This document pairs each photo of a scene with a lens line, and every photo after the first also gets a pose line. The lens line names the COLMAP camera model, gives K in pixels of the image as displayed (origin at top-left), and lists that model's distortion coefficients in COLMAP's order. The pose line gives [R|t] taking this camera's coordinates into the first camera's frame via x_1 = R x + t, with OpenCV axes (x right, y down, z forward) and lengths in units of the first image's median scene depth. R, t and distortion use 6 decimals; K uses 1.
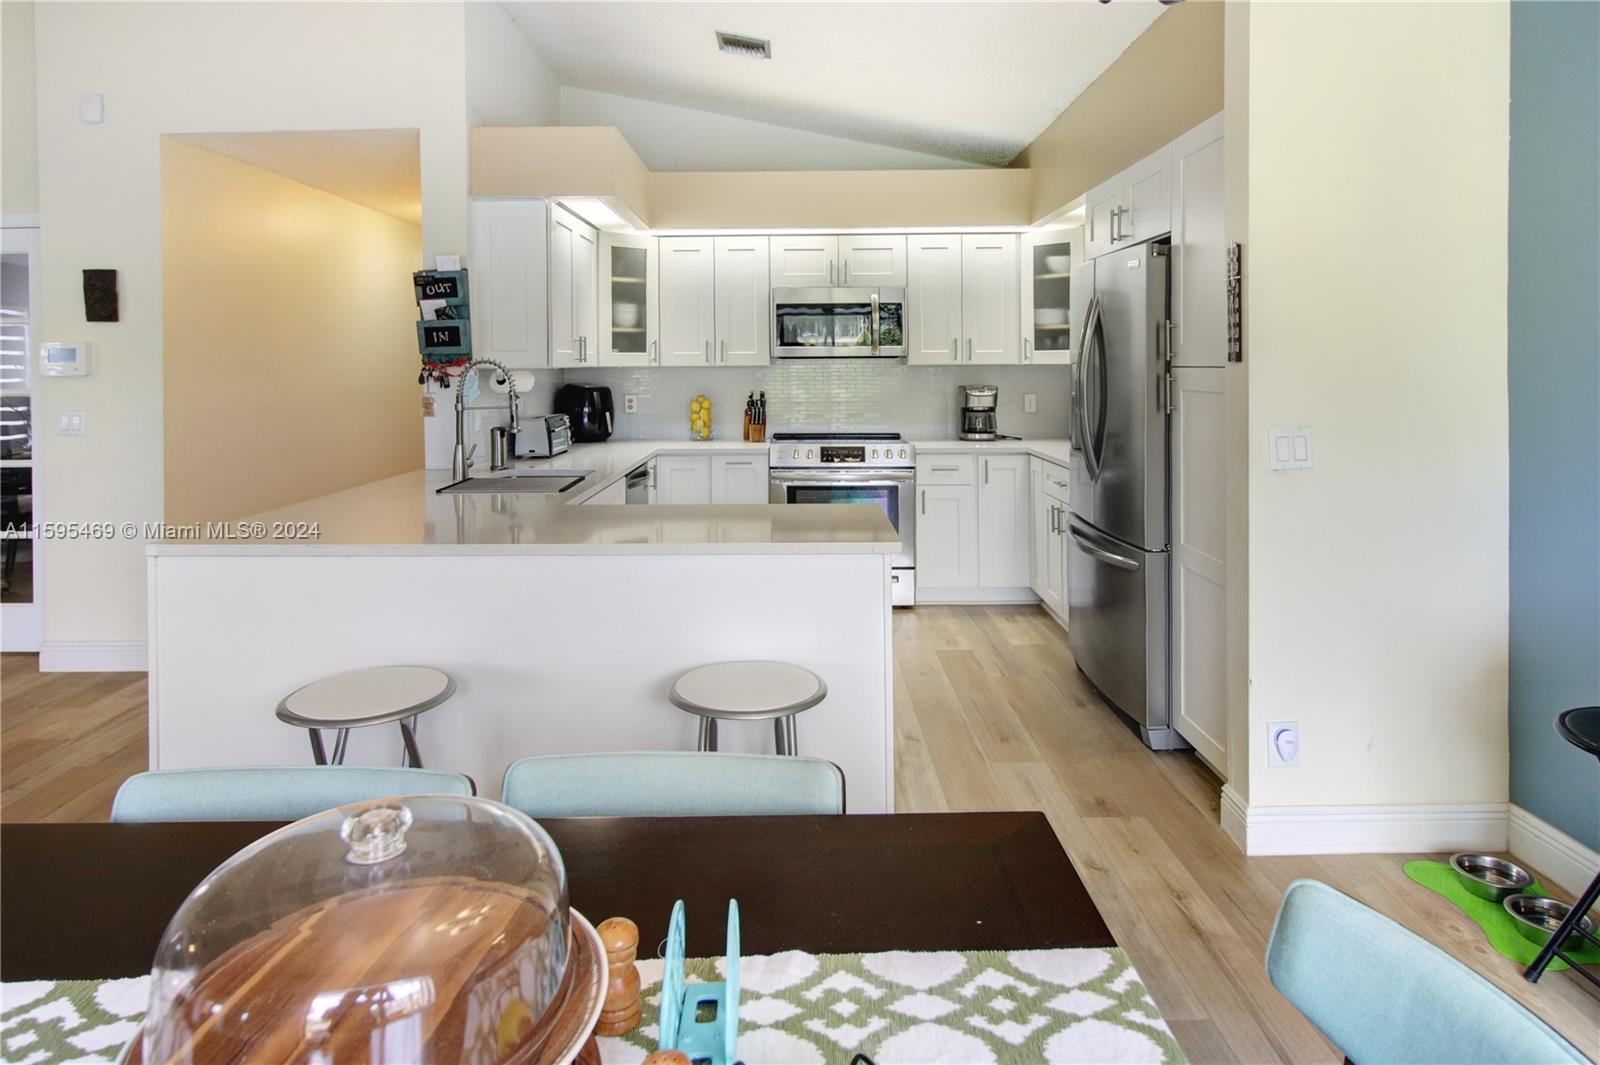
lens RADIAL K [[946.0, 0, 758.3], [0, 946.0, 402.9], [0, 0, 1]] dist [-0.026828, -0.010222]
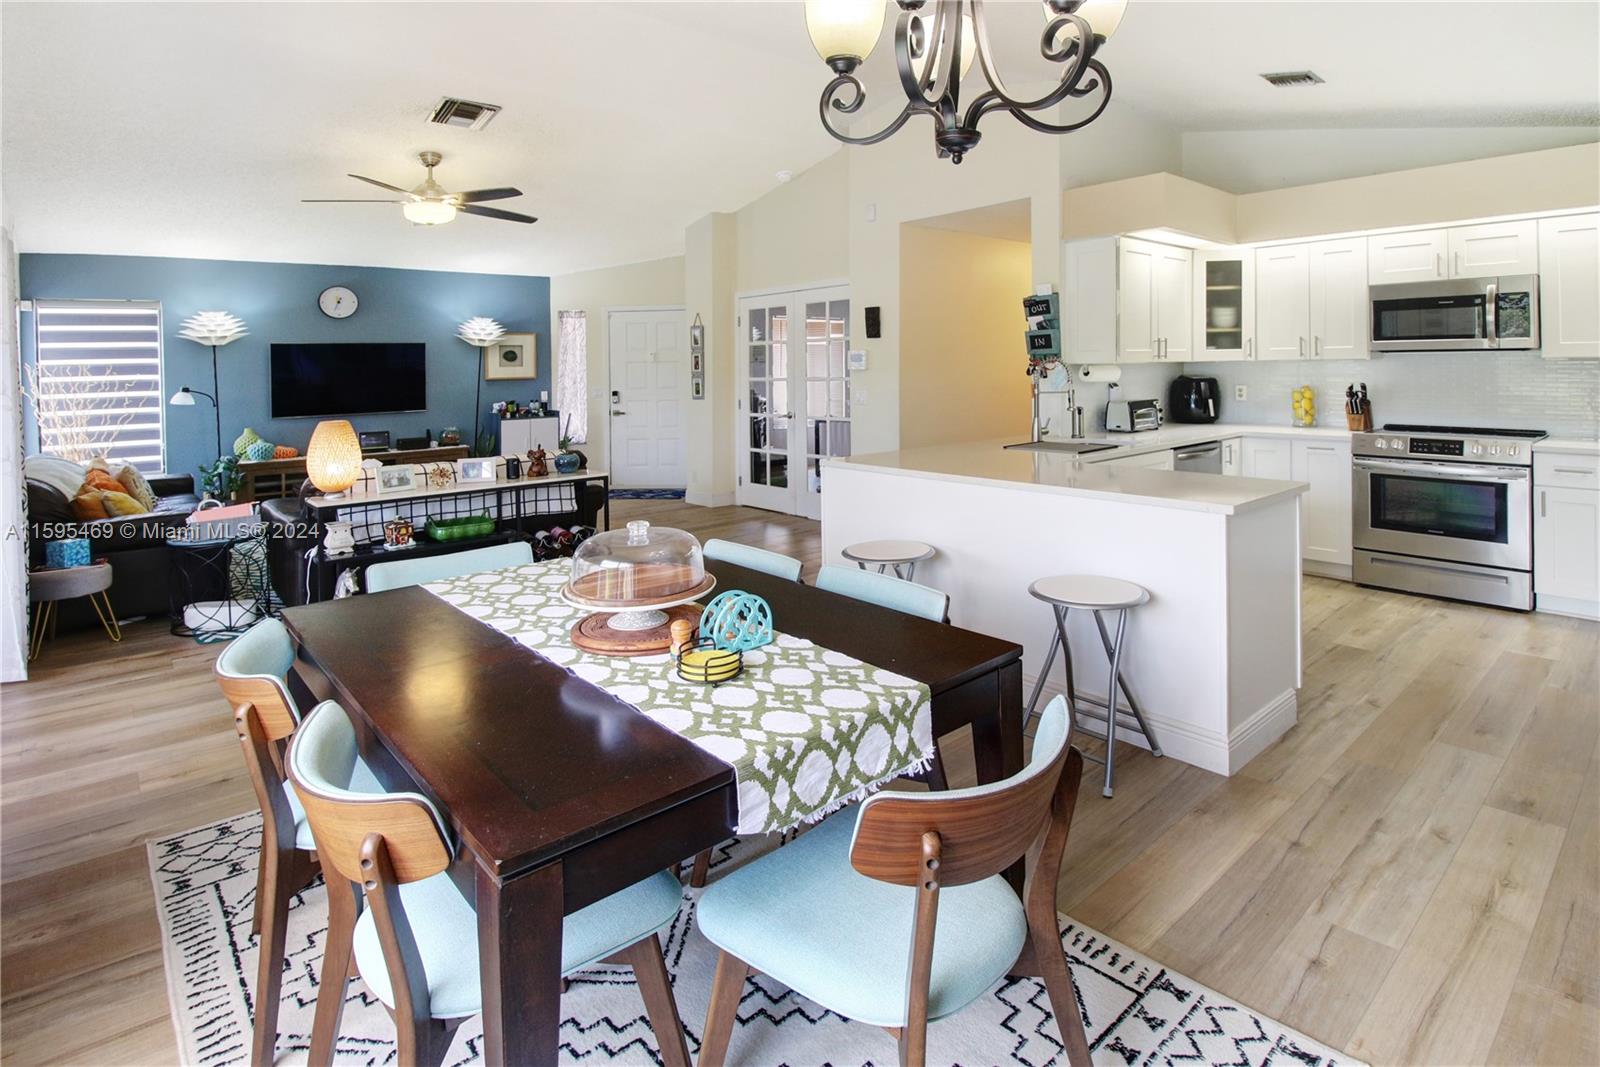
lens RADIAL K [[801.6, 0, 838.1], [0, 801.6, 401.0], [0, 0, 1]] dist [-0.010847, -0.005808]
pose [[0.697969, 0.026058, -0.715654, 0.247469], [-0.018085, 0.999660, 0.018762, 0.001494], [0.715899, -0.000153, 0.698203, -0.050568]]
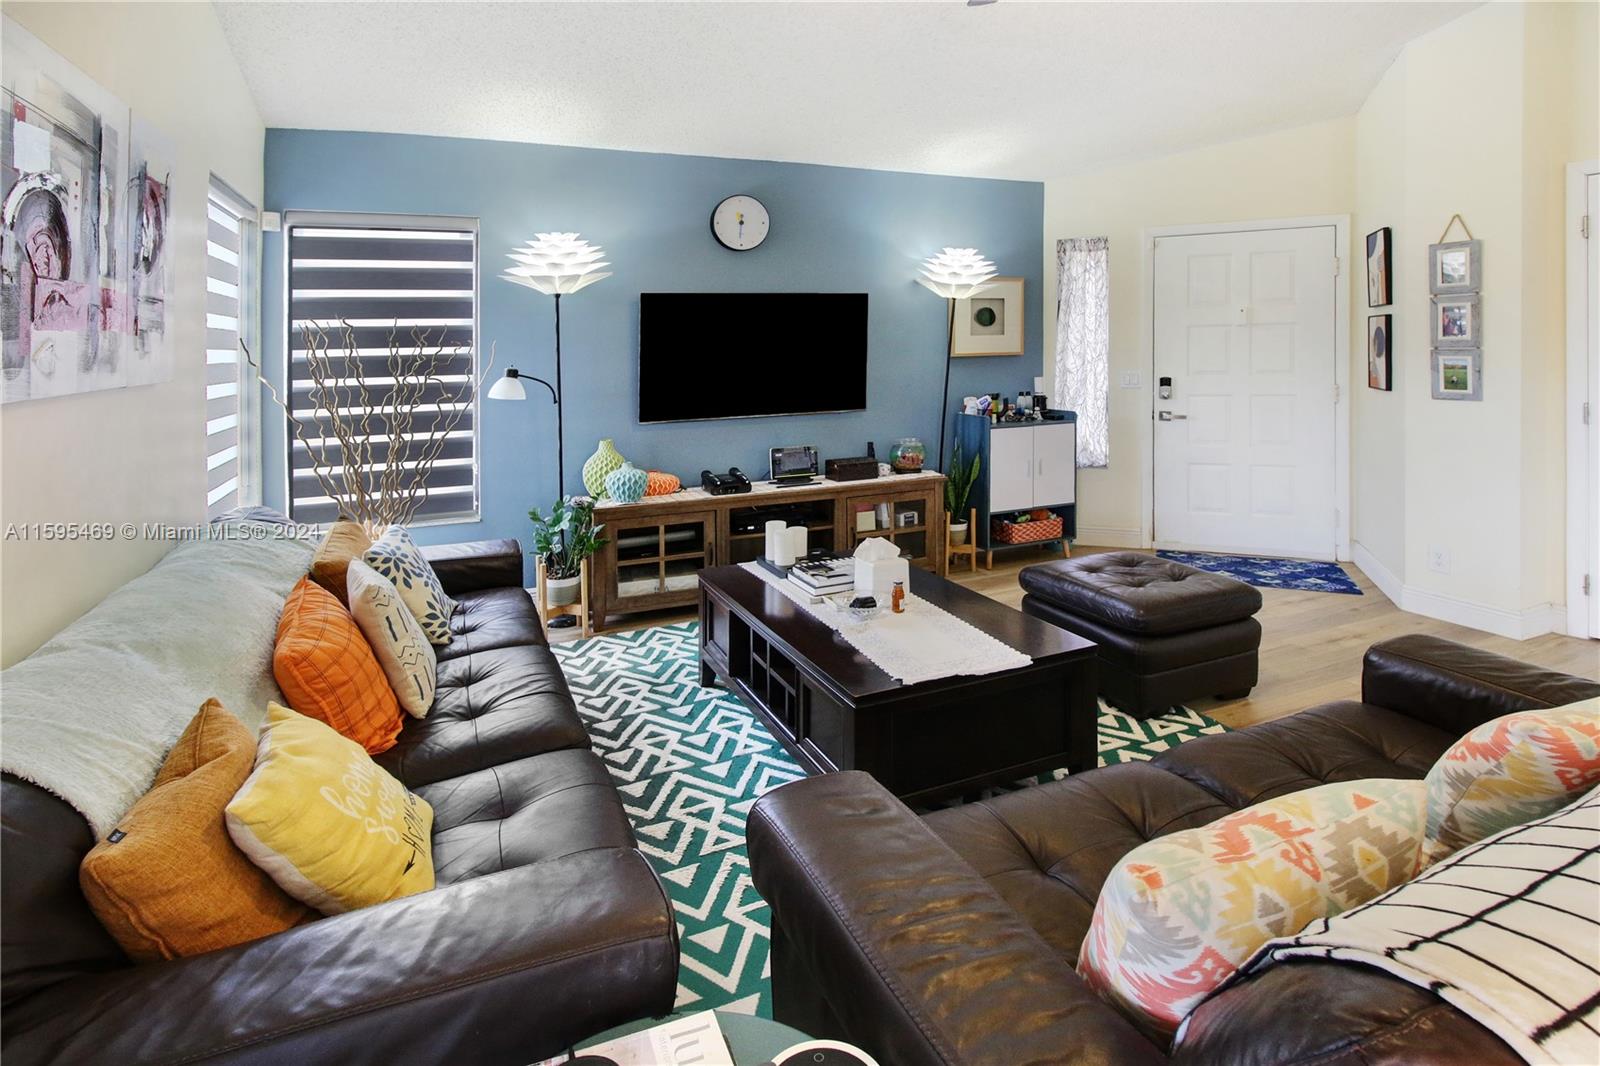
lens RADIAL K [[801.6, 0, 876.3], [0, 801.6, 361.0], [0, 0, 1]] dist [-0.010847, -0.005808]
pose [[0.491824, 0.006946, -0.870667, -0.613595], [-0.019662, 0.999802, -0.003131, 0.011053], [0.870472, 0.018659, 0.491863, 0.021025]]
